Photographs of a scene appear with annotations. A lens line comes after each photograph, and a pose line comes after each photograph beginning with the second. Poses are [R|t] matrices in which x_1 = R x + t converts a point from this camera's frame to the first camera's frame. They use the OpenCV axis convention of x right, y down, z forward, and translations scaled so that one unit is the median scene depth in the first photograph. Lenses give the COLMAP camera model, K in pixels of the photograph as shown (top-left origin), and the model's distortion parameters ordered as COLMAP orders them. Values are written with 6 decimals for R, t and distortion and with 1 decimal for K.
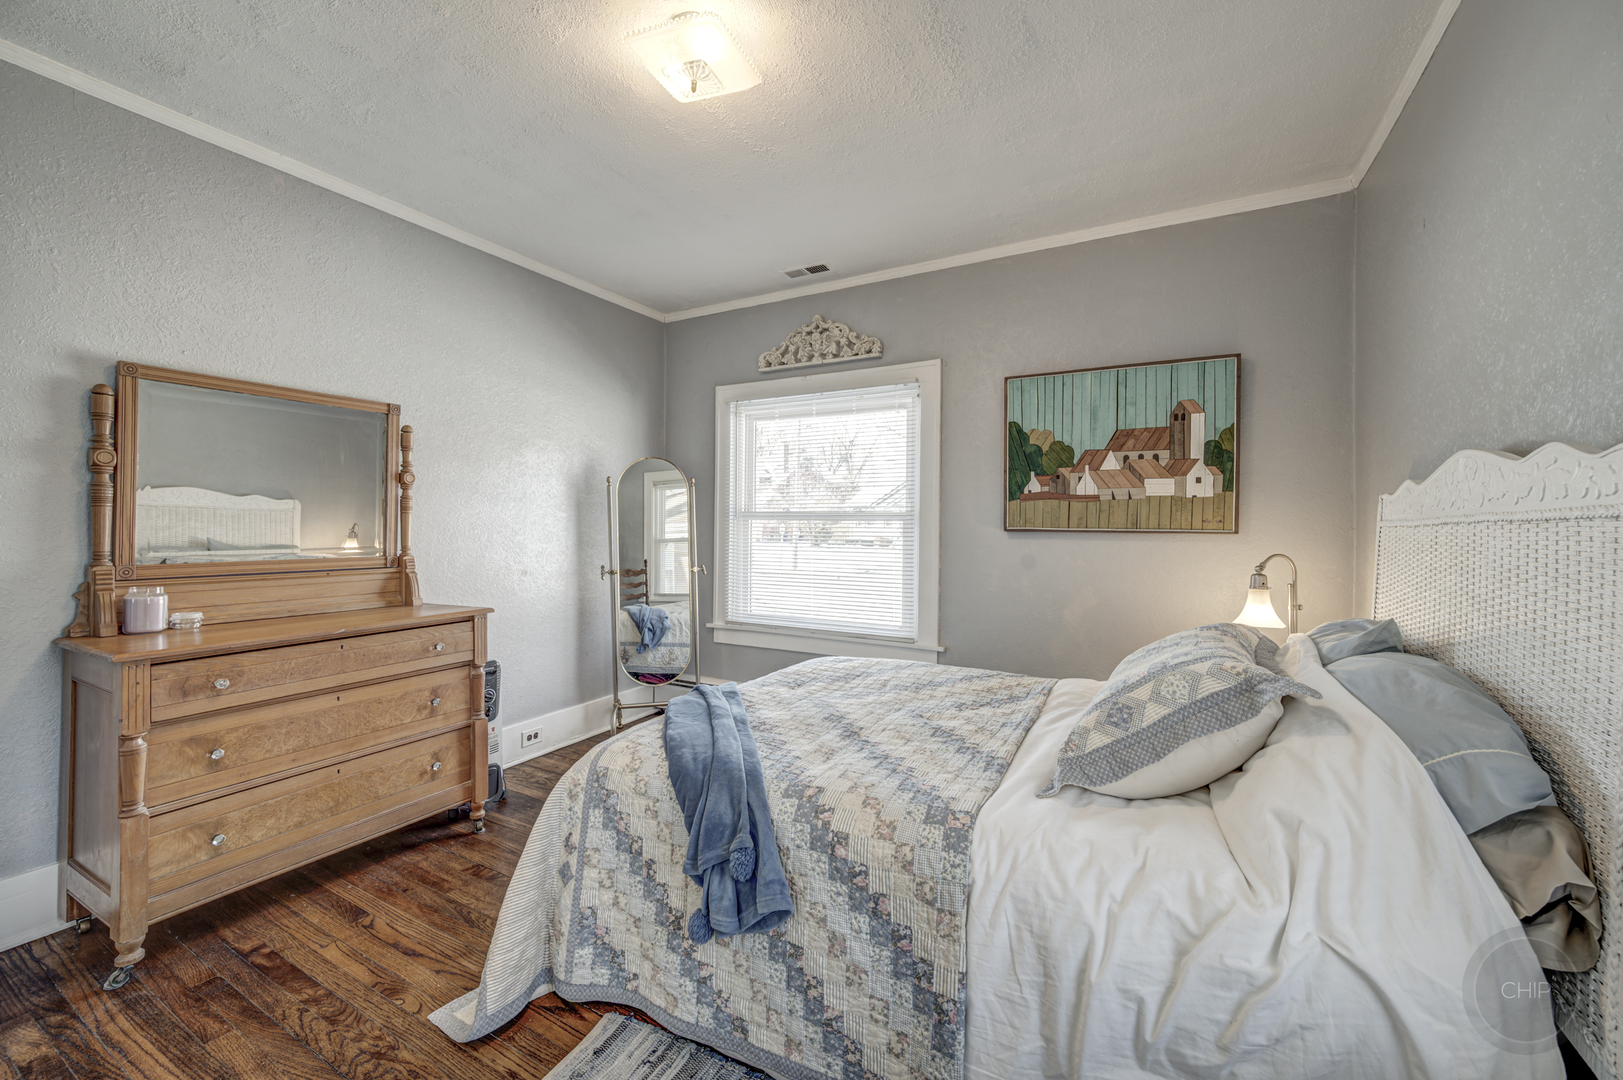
lens RADIAL K [[642.0, 0, 813.3], [0, 642.0, 536.9], [0, 0, 1]] dist [-0.000010, 0.000361]
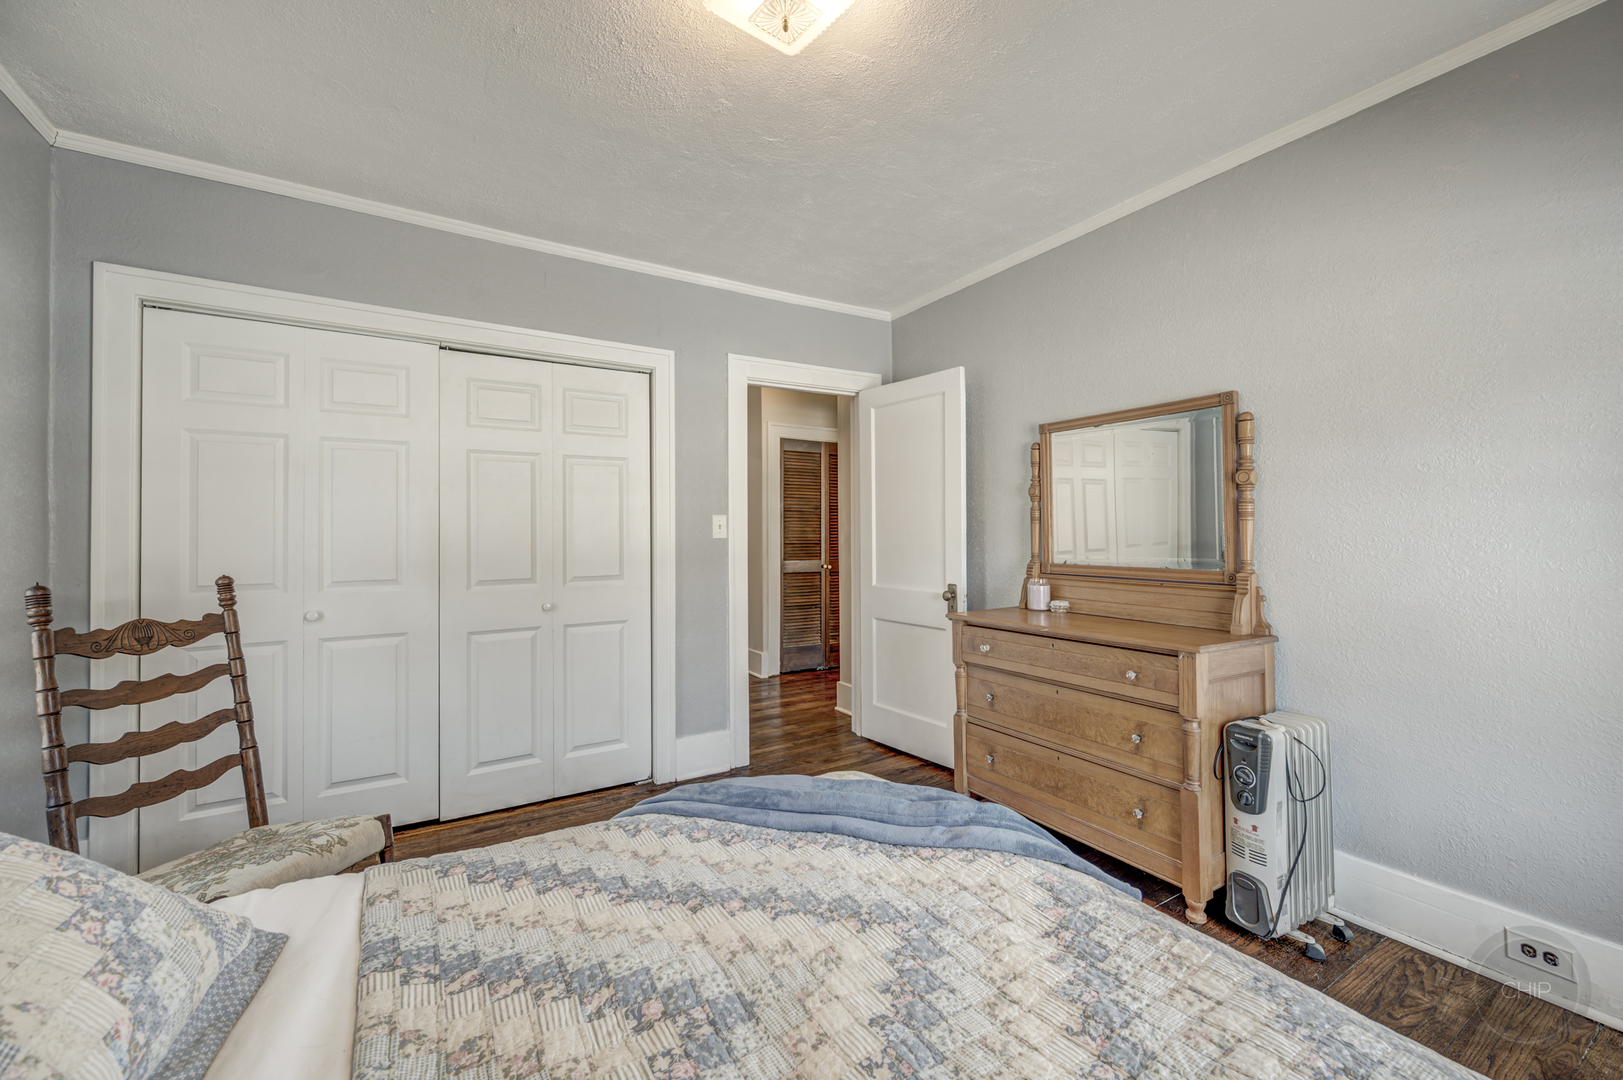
lens RADIAL K [[642.0, 0, 813.3], [0, 642.0, 536.9], [0, 0, 1]] dist [-0.000010, 0.000361]
pose [[-0.477218, 0.001247, -0.878784, 0.381994], [-0.013355, 0.999873, 0.008671, -0.017467], [0.878684, 0.015874, -0.477140, 1.019288]]
